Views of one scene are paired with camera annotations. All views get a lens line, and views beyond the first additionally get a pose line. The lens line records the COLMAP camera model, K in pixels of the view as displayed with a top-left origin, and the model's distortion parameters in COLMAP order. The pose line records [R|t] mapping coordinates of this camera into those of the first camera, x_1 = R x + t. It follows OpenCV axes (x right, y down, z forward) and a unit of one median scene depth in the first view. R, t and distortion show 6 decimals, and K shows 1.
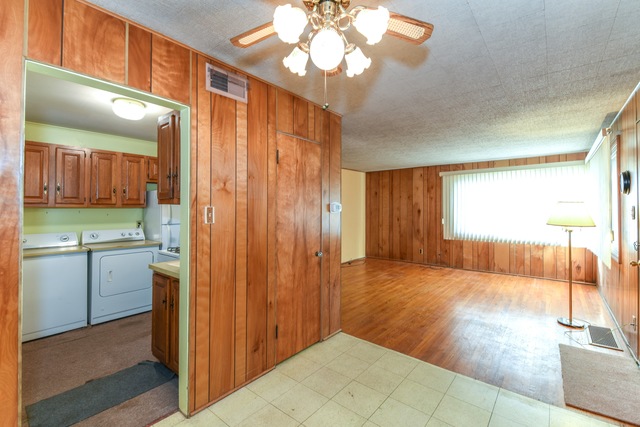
lens RADIAL K [[294.6, 0, 320.3], [0, 294.6, 202.5], [0, 0, 1]] dist [-0.002406, -0.000615]
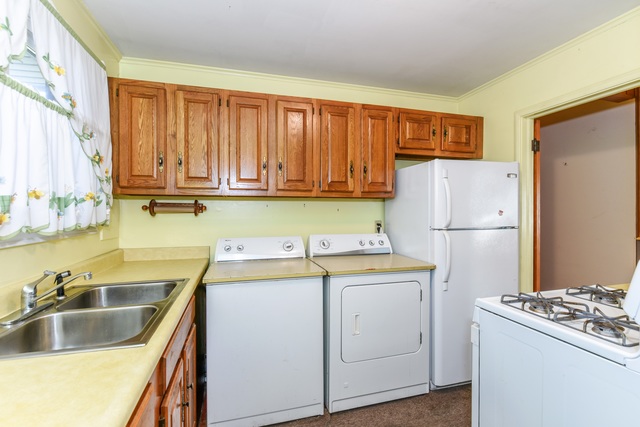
lens RADIAL K [[295.9, 0, 320.0], [0, 295.9, 213.5], [0, 0, 1]] dist [0.000275, -0.000021]
pose [[0.819443, -0.008468, -0.573099, -0.417039], [0.015796, 0.999845, 0.007812, 0.044718], [0.572944, -0.015454, 0.819449, 0.480377]]
